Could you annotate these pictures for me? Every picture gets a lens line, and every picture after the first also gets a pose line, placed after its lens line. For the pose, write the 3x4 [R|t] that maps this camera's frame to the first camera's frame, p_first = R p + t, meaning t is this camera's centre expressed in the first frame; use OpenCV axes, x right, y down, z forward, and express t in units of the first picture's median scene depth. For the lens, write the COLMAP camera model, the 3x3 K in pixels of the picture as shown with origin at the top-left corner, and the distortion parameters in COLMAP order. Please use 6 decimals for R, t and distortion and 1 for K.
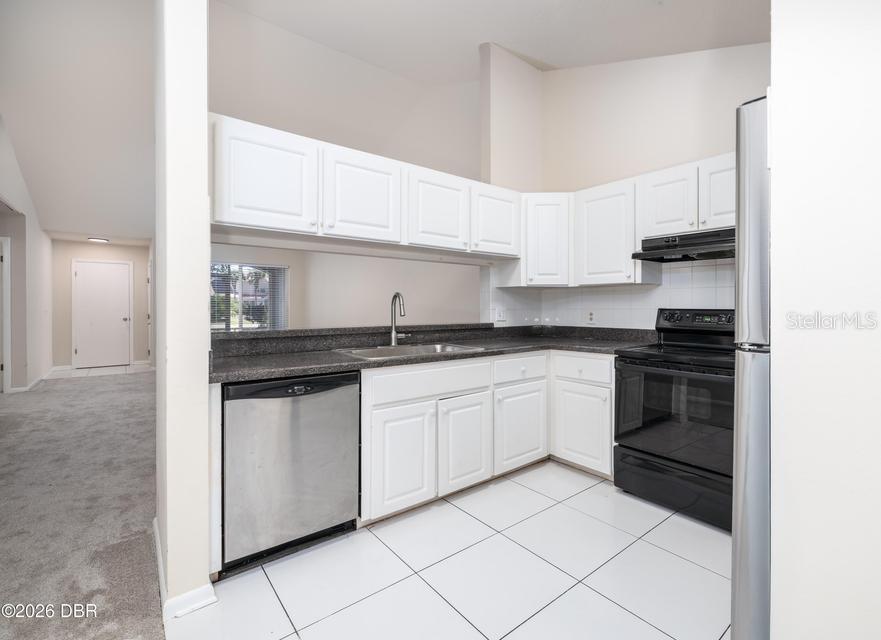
lens RADIAL K [[397.4, 0, 467.1], [0, 397.4, 309.2], [0, 0, 1]] dist [0.003073, 0.000169]
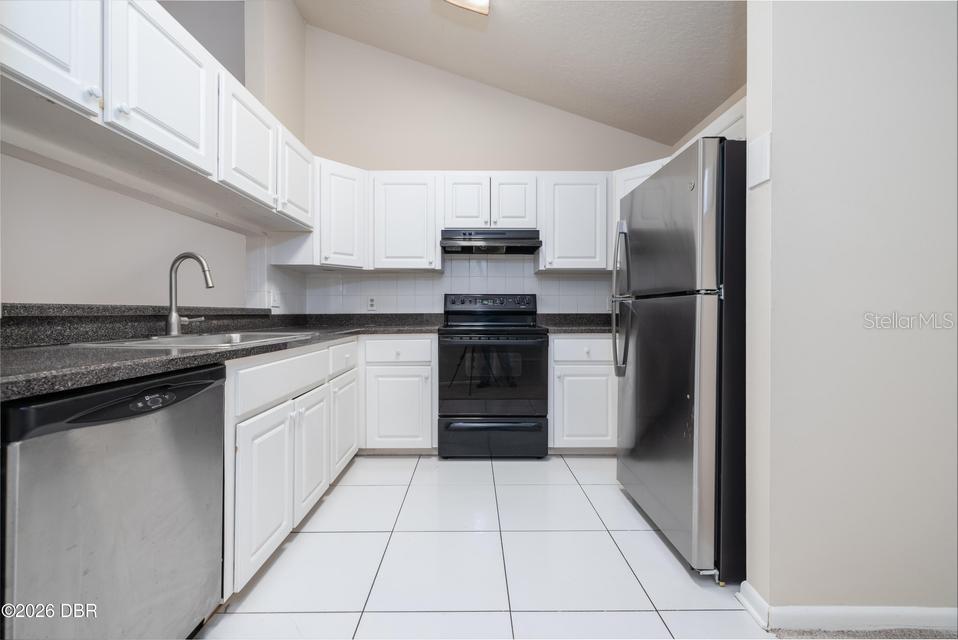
lens RADIAL K [[406.1, 0, 475.7], [0, 406.1, 314.5], [0, 0, 1]] dist [0.012607, 0.000172]
pose [[0.643819, -0.006350, 0.765152, -0.362956], [0.004529, 0.999980, 0.004488, 0.054931], [-0.765165, 0.000576, 0.643834, 0.201129]]
